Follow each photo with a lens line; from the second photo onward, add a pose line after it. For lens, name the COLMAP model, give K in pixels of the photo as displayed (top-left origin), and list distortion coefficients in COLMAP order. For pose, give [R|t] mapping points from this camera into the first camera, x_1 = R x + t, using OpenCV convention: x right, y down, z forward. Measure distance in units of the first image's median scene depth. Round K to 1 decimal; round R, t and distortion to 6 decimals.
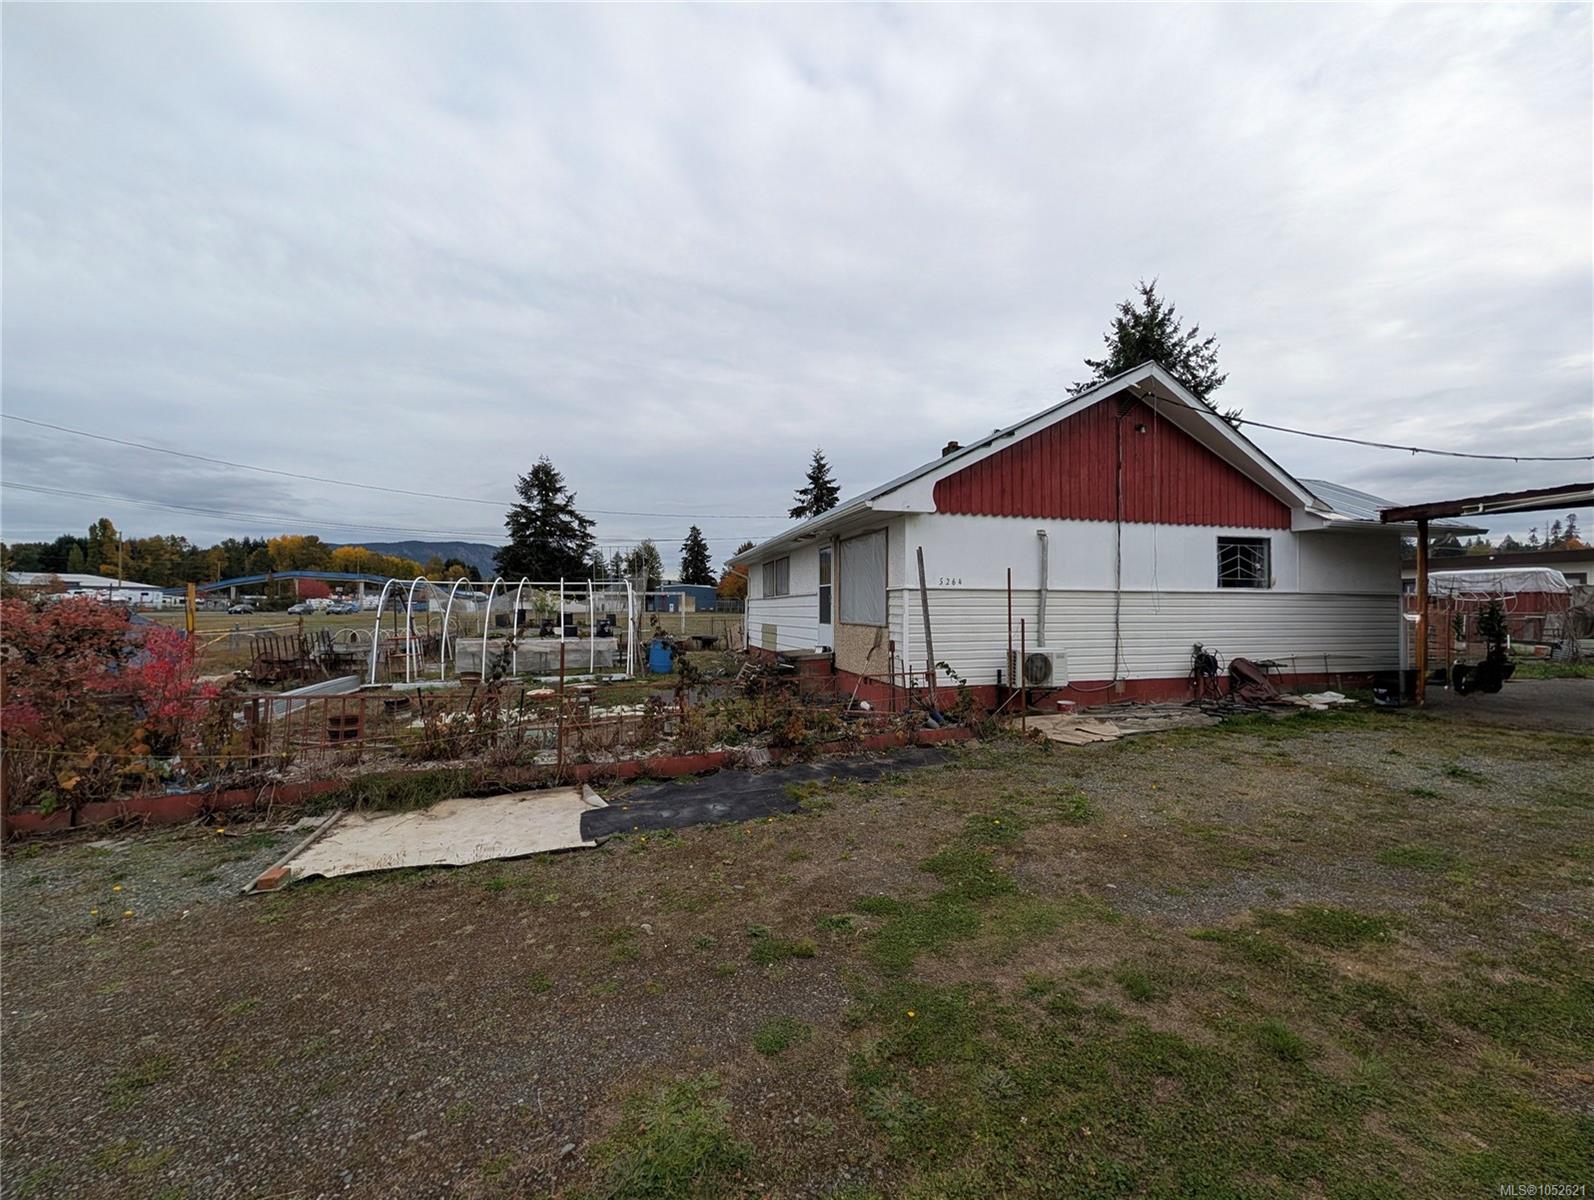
lens RADIAL K [[610.9, 0, 801.6], [0, 610.9, 596.8], [0, 0, 1]] dist [-0.000141, -0.000037]
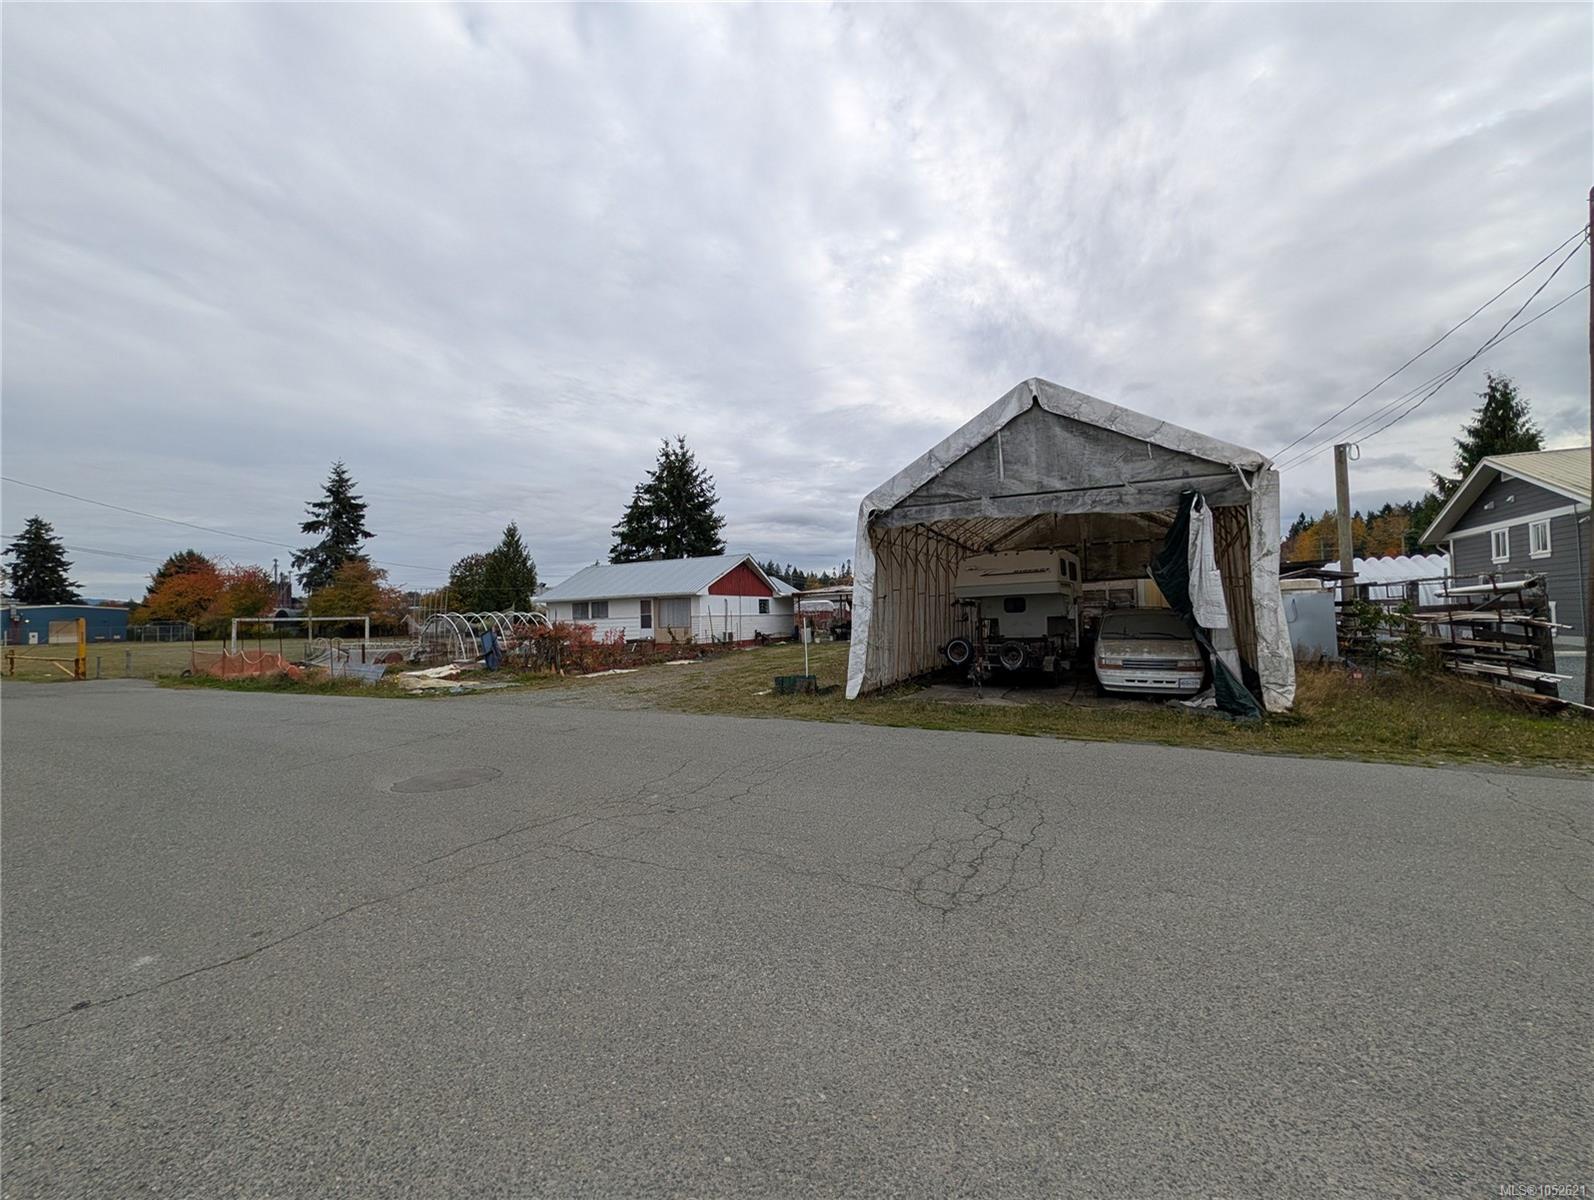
lens RADIAL K [[610.9, 0, 801.6], [0, 610.9, 596.8], [0, 0, 1]] dist [-0.000141, -0.000037]
pose [[0.681639, 0.005912, 0.731665, -0.512428], [0.013934, 0.999681, -0.021058, -0.010550], [-0.731556, 0.024549, 0.681339, -0.469136]]
